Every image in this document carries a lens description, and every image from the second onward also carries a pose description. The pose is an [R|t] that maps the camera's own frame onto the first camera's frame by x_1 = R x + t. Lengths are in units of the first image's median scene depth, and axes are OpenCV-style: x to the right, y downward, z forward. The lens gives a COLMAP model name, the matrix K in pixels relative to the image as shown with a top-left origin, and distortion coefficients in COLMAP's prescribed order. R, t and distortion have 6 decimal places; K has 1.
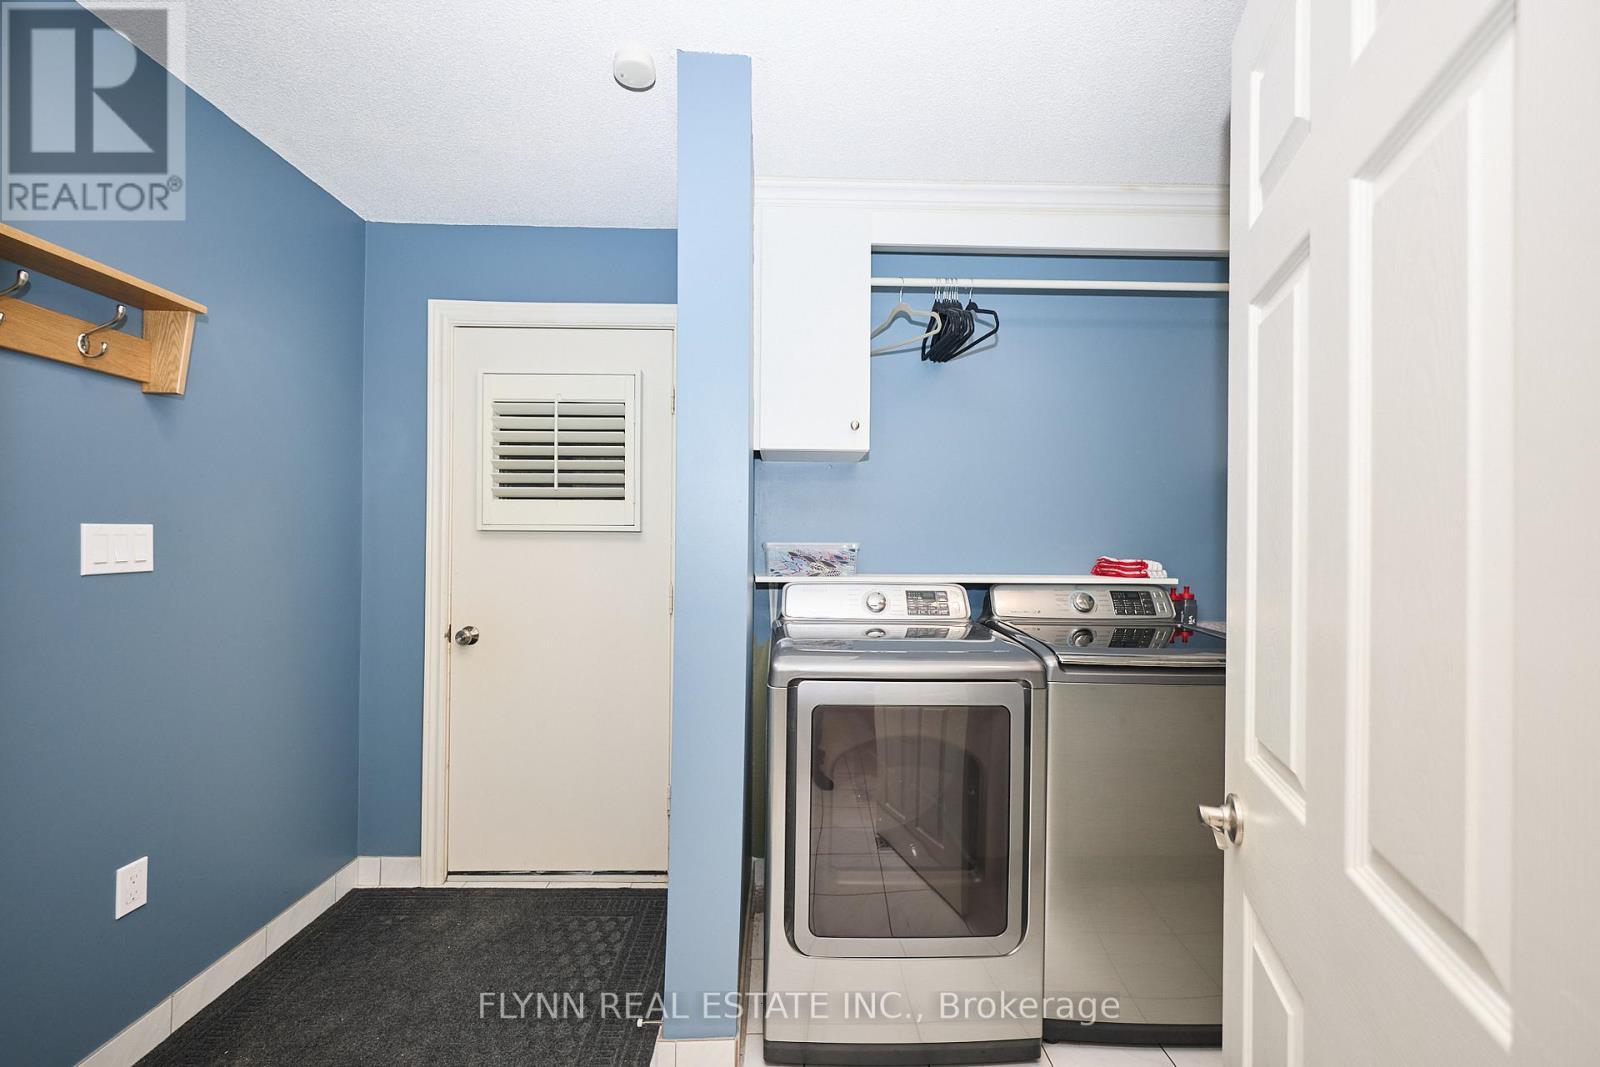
lens RADIAL K [[658.9, 0, 796.6], [0, 658.9, 542.7], [0, 0, 1]] dist [-0.002501, -0.000391]
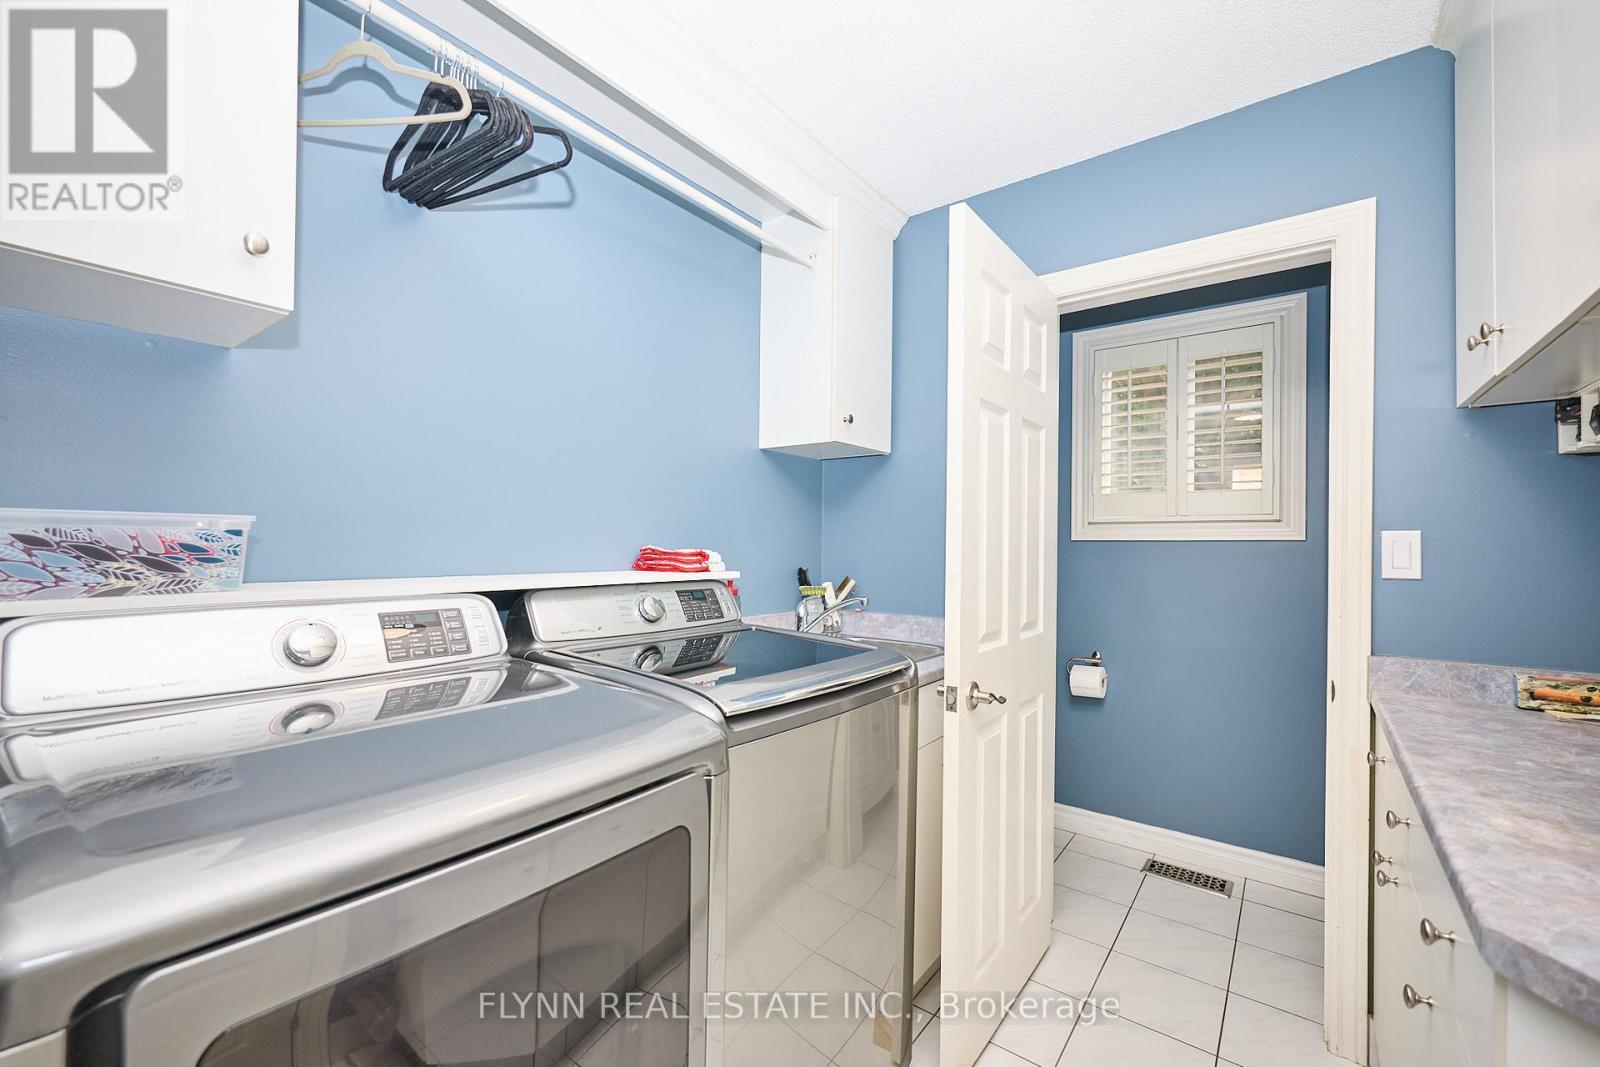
lens RADIAL K [[658.9, 0, 798.8], [0, 658.9, 538.1], [0, 0, 1]] dist [-0.002501, -0.000391]
pose [[0.612585, 0.006302, 0.790380, -0.032477], [-0.007490, 0.999970, -0.002168, 0.013769], [-0.790369, -0.004592, 0.612614, 0.432551]]
